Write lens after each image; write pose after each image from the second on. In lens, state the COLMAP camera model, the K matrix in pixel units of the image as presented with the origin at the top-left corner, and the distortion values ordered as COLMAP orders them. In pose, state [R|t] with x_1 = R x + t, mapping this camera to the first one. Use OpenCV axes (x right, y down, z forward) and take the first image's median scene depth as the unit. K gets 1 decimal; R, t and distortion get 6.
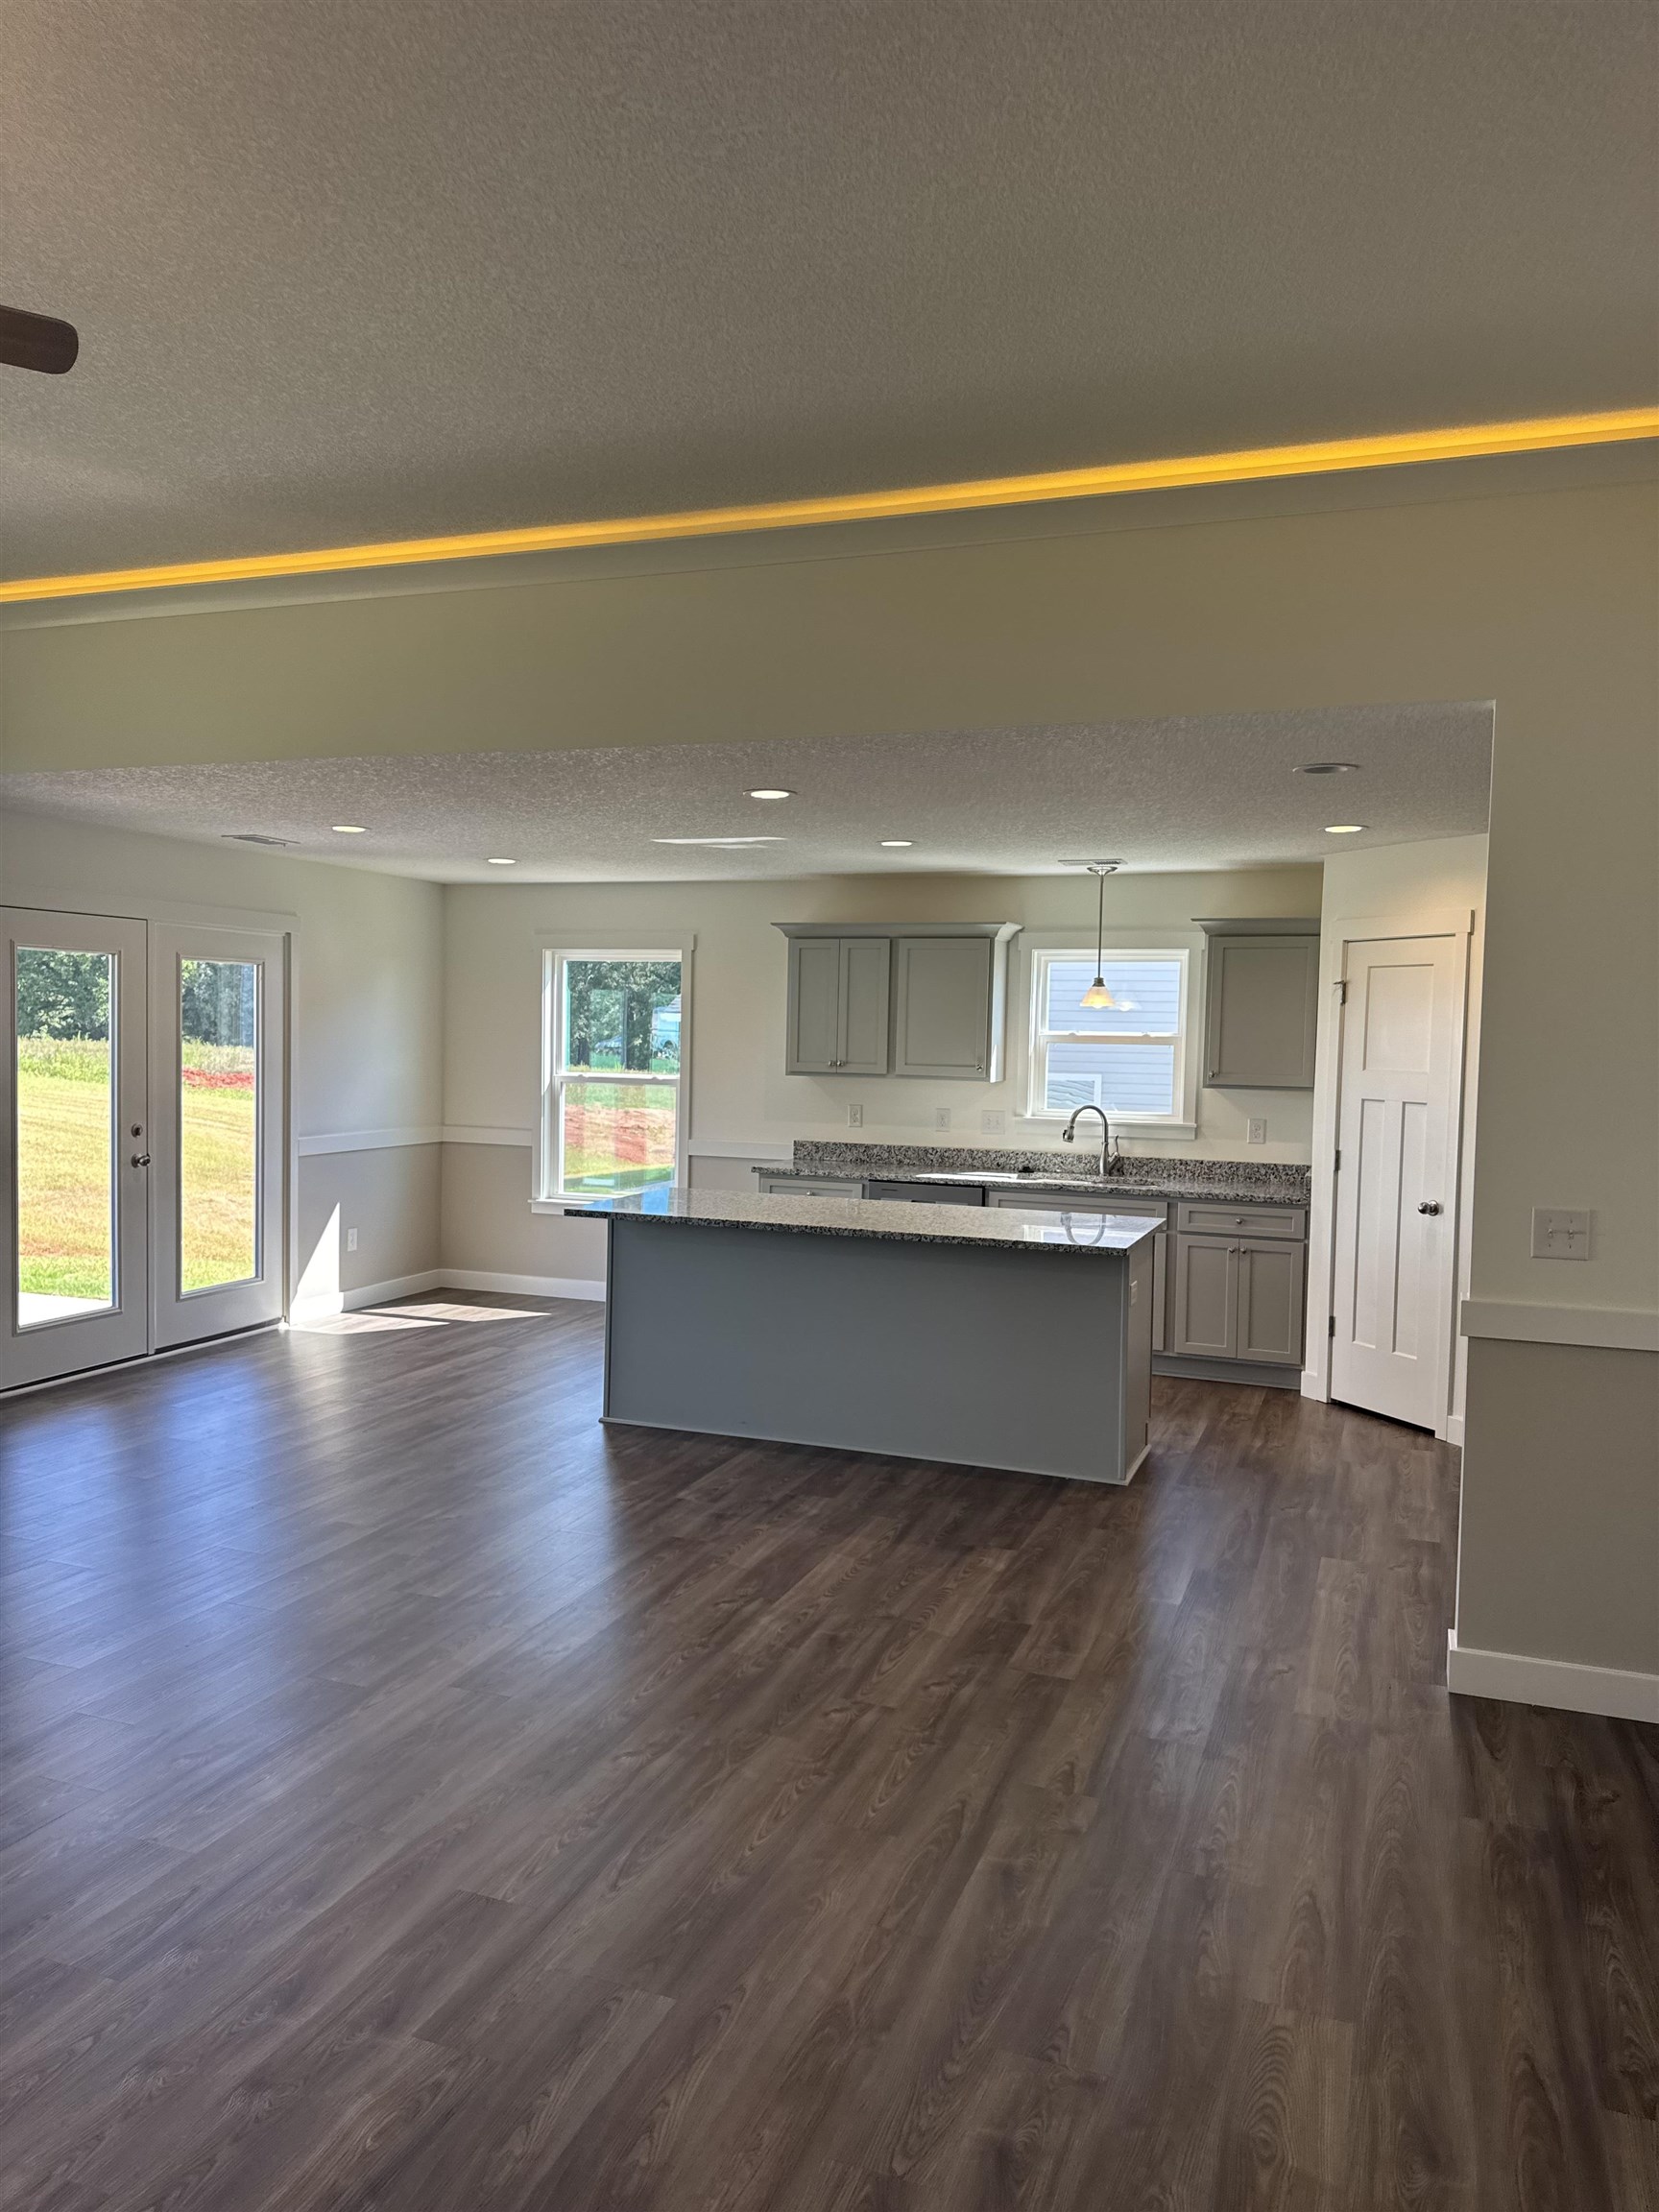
lens RADIAL K [[1574.4, 0, 828.8], [0, 1574.4, 1106.2], [0, 0, 1]] dist [-0.002460, -0.001777]
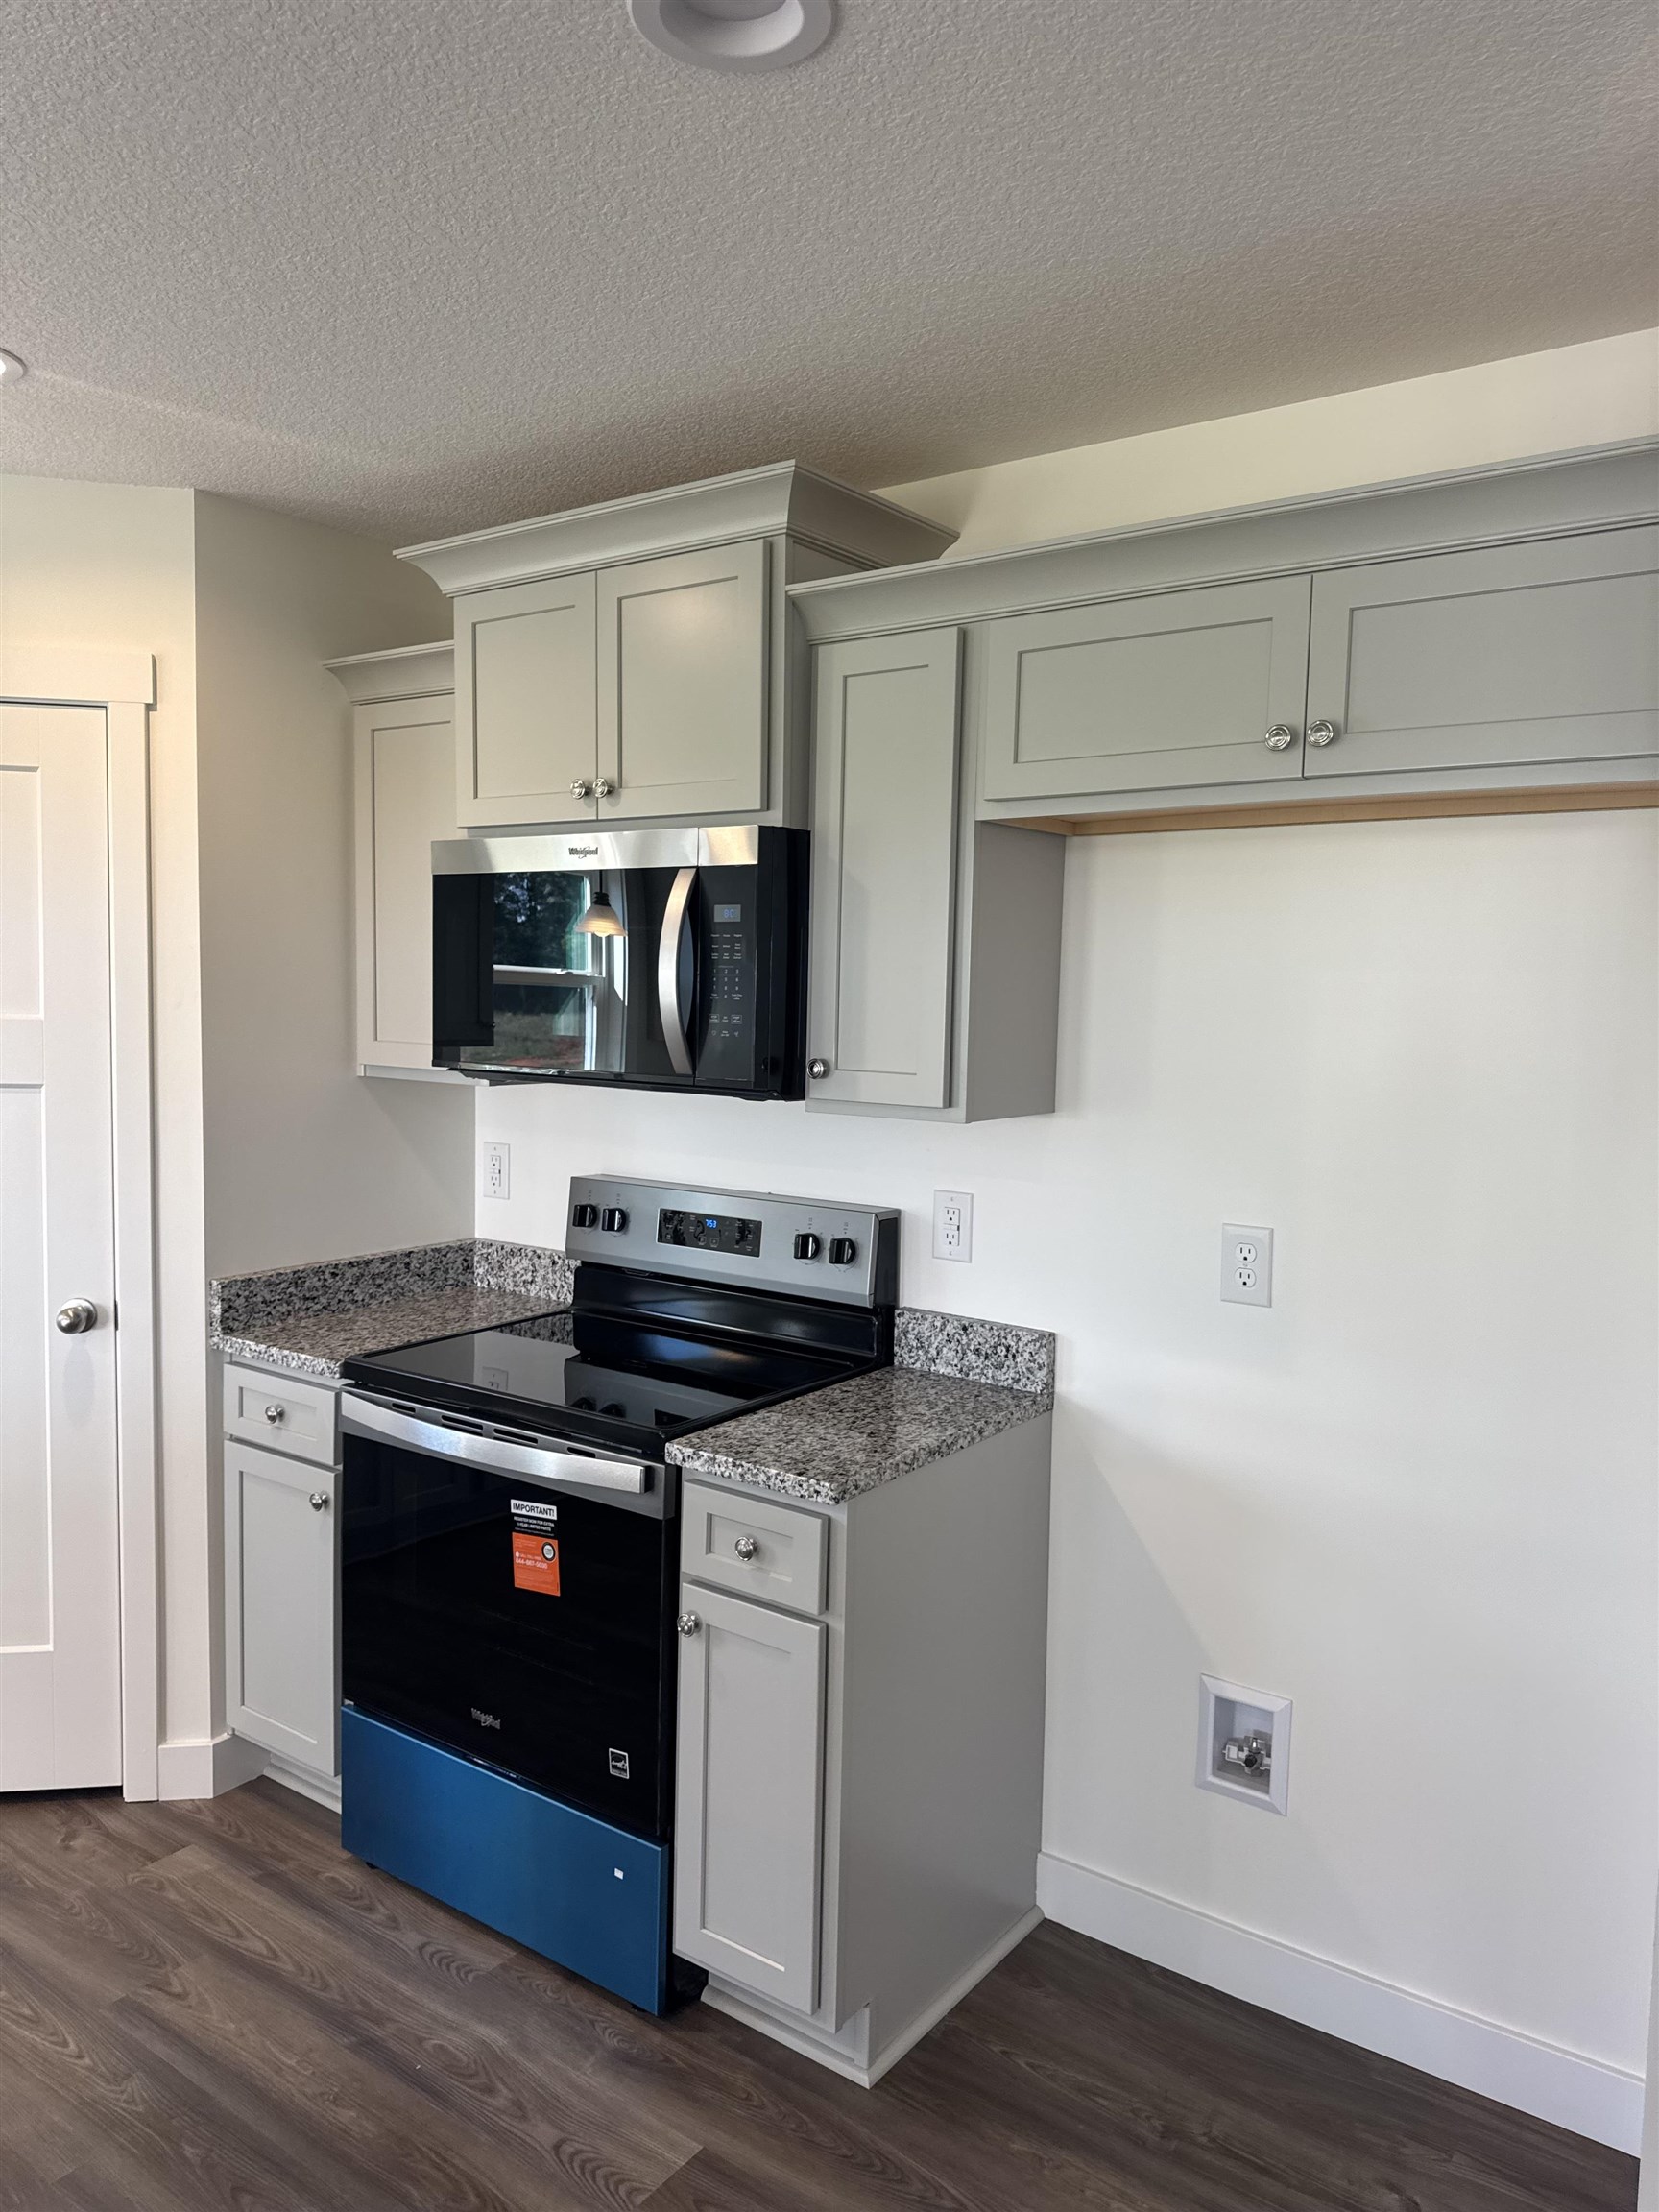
lens RADIAL K [[1574.4, 0, 827.7], [0, 1574.4, 1115.1], [0, 0, 1]] dist [-0.002460, -0.001777]
pose [[0.270959, -0.098980, 0.957488, 0.015663], [0.023303, 0.995082, 0.096272, -0.032038], [-0.962309, -0.003774, 0.271934, 0.688984]]
